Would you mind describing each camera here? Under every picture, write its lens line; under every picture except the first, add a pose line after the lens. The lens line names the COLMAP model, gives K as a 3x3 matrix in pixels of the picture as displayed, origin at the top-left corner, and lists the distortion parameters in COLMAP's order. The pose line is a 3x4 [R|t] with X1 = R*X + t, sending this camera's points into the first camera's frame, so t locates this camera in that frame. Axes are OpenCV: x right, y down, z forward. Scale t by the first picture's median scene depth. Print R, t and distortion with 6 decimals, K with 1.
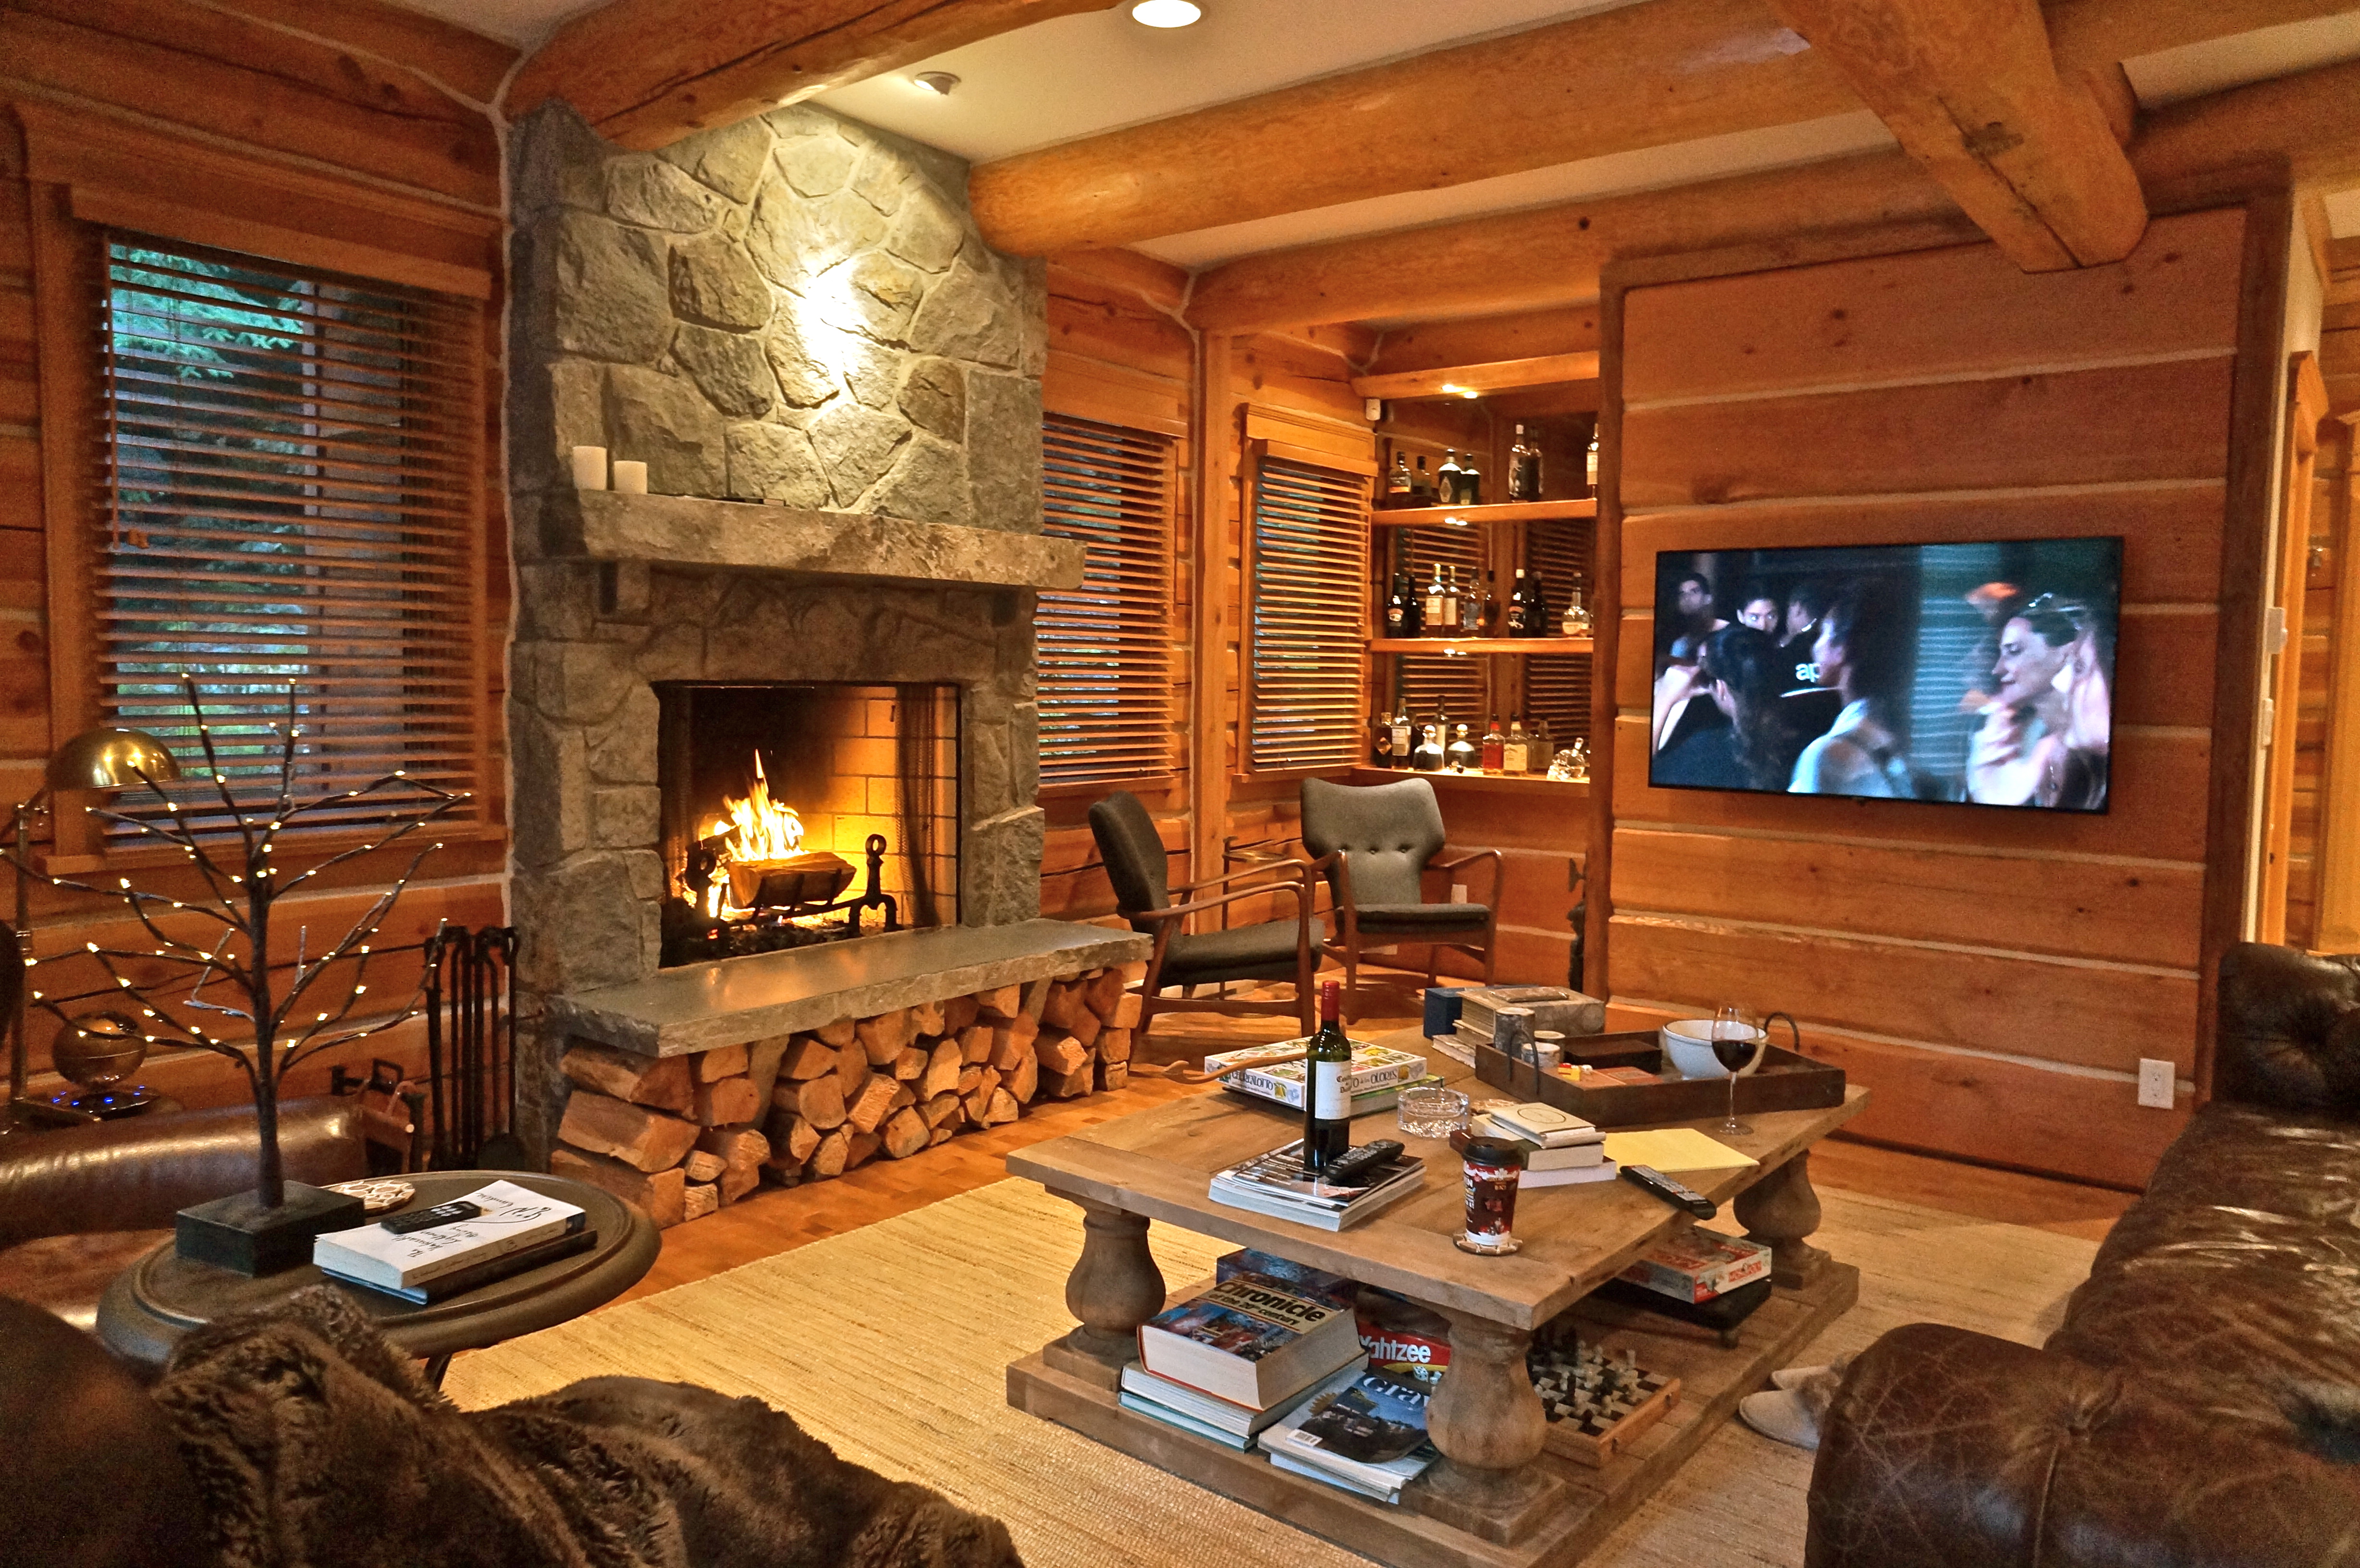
lens RADIAL K [[1584.8, 0, 1180.0], [0, 1584.8, 784.0], [0, 0, 1]] dist [-0.068084, 0.094353]
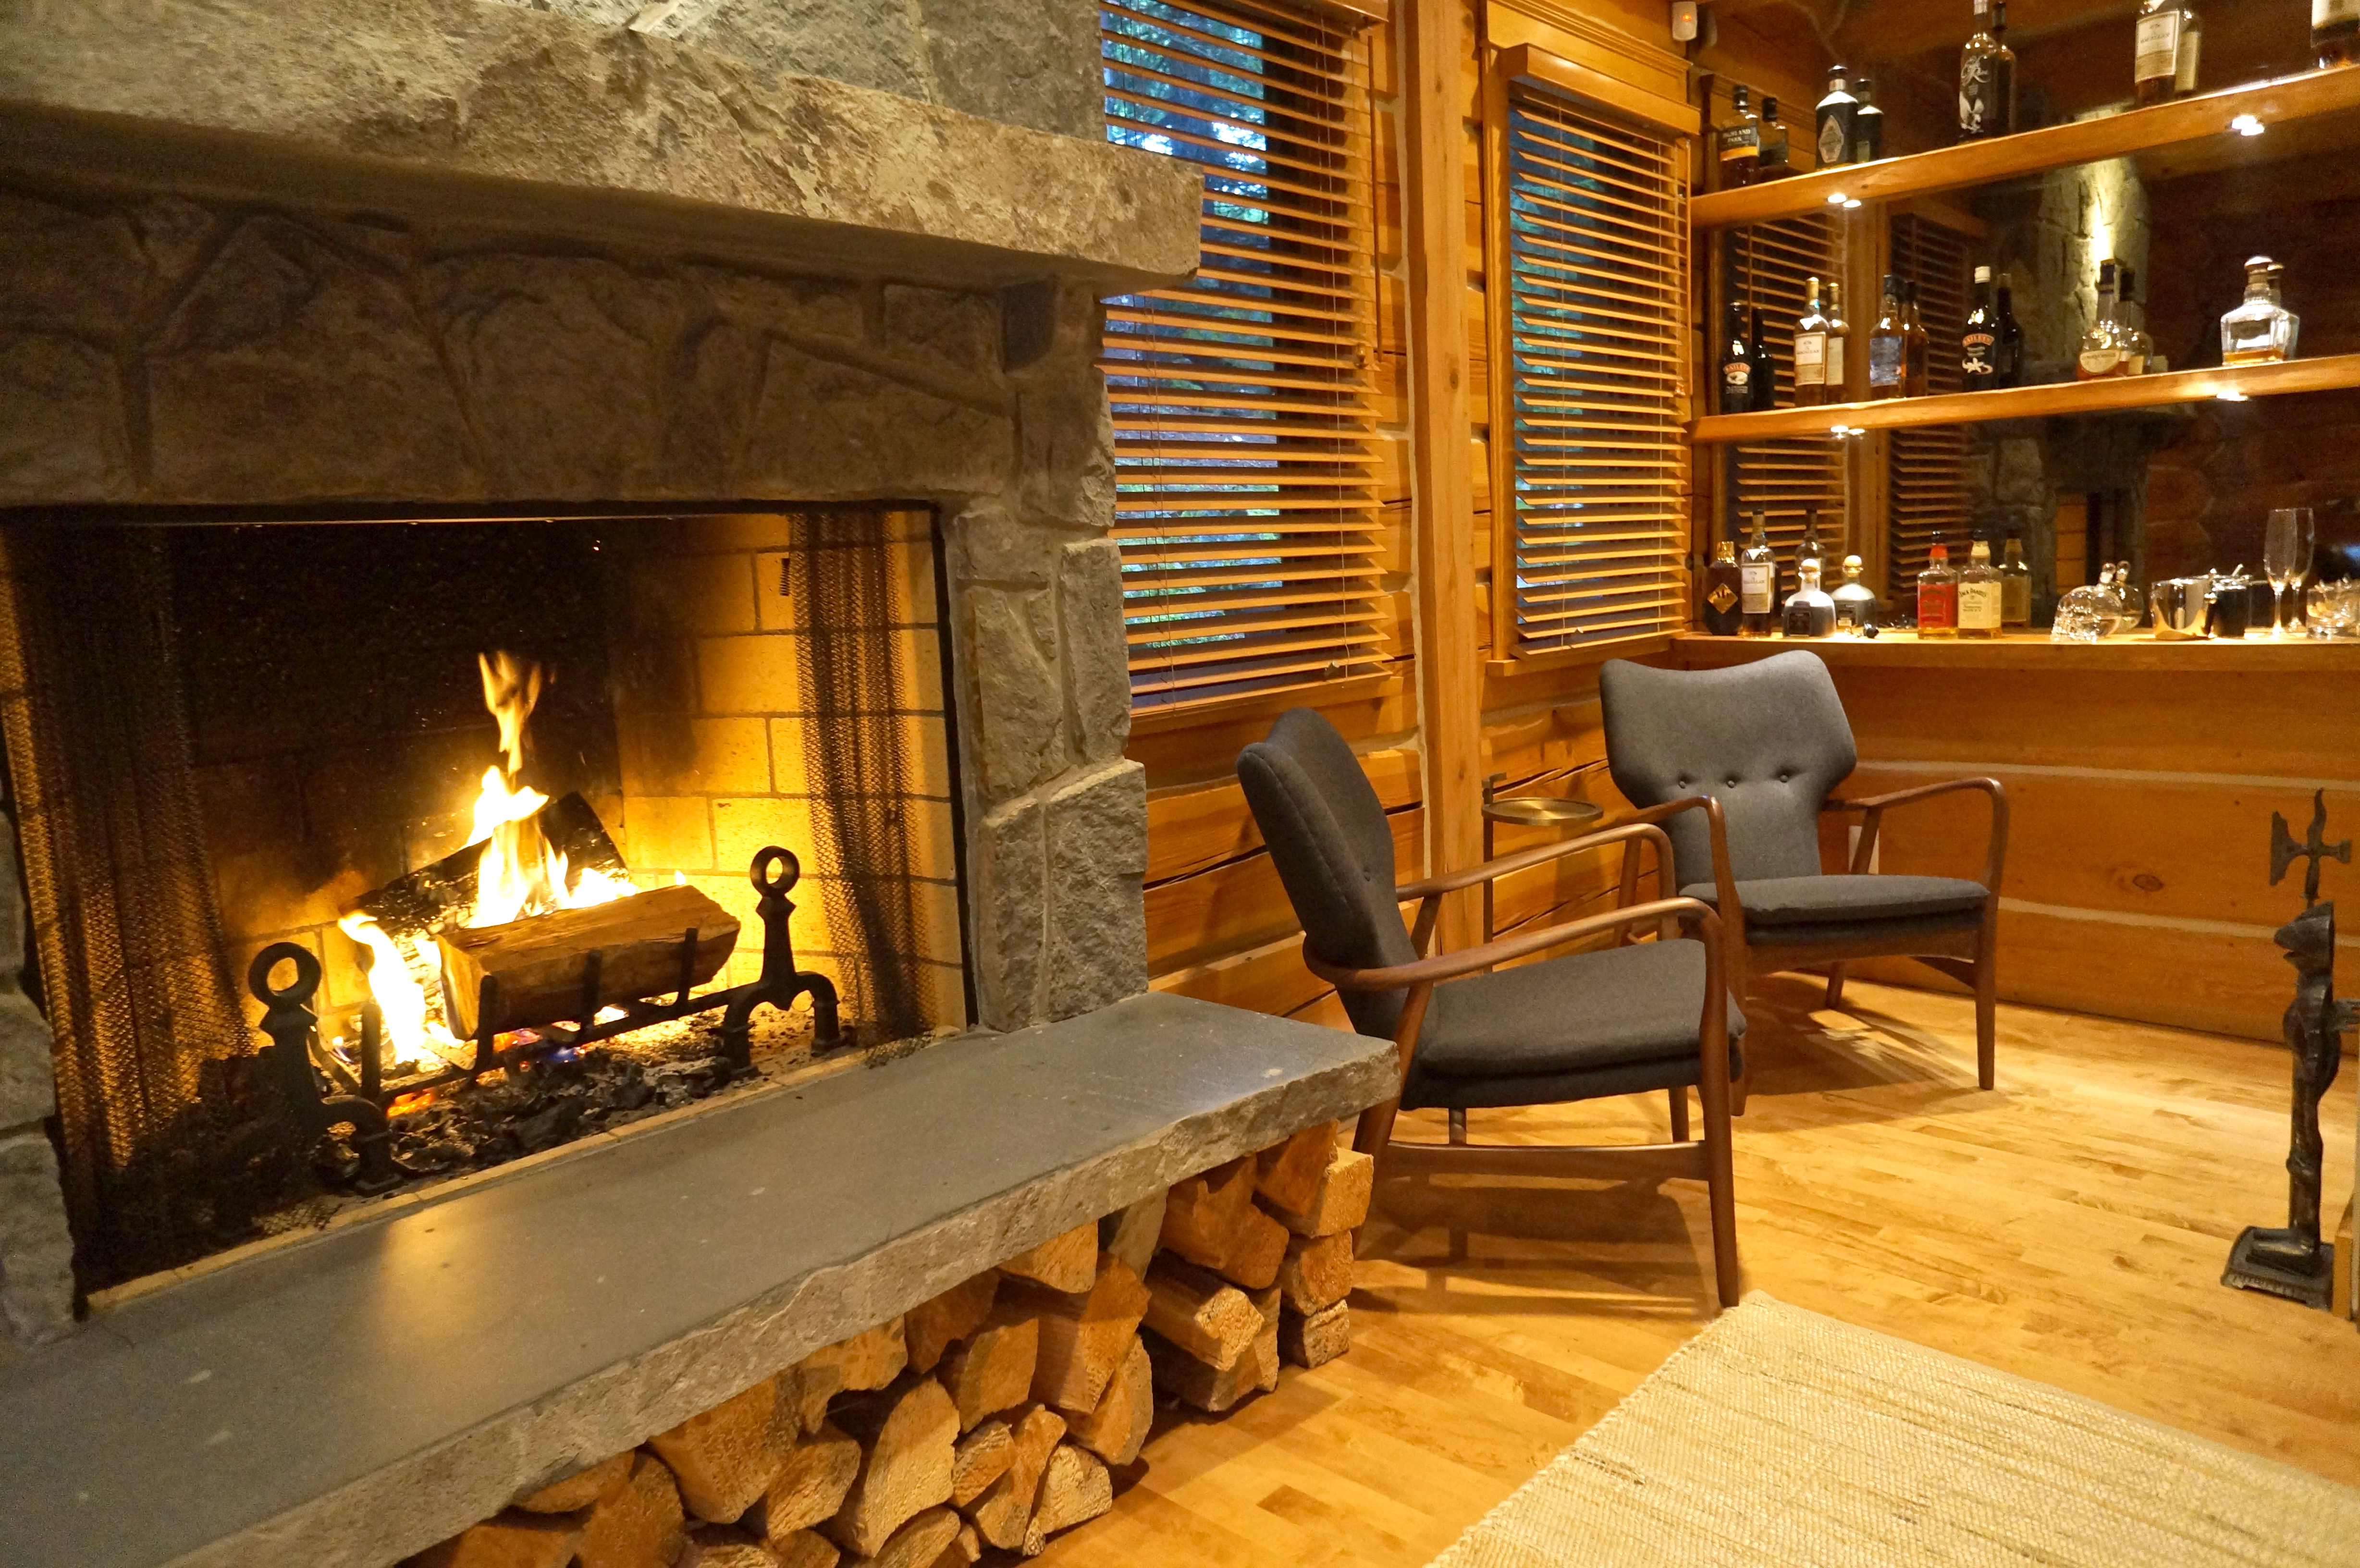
lens RADIAL K [[1584.8, 0, 1180.0], [0, 1584.8, 784.0], [0, 0, 1]] dist [-0.068084, 0.094353]
pose [[0.994670, -0.046757, -0.091901, -0.030650], [0.053698, 0.995769, 0.074567, -0.012635], [0.088026, -0.079104, 0.992972, 0.510068]]
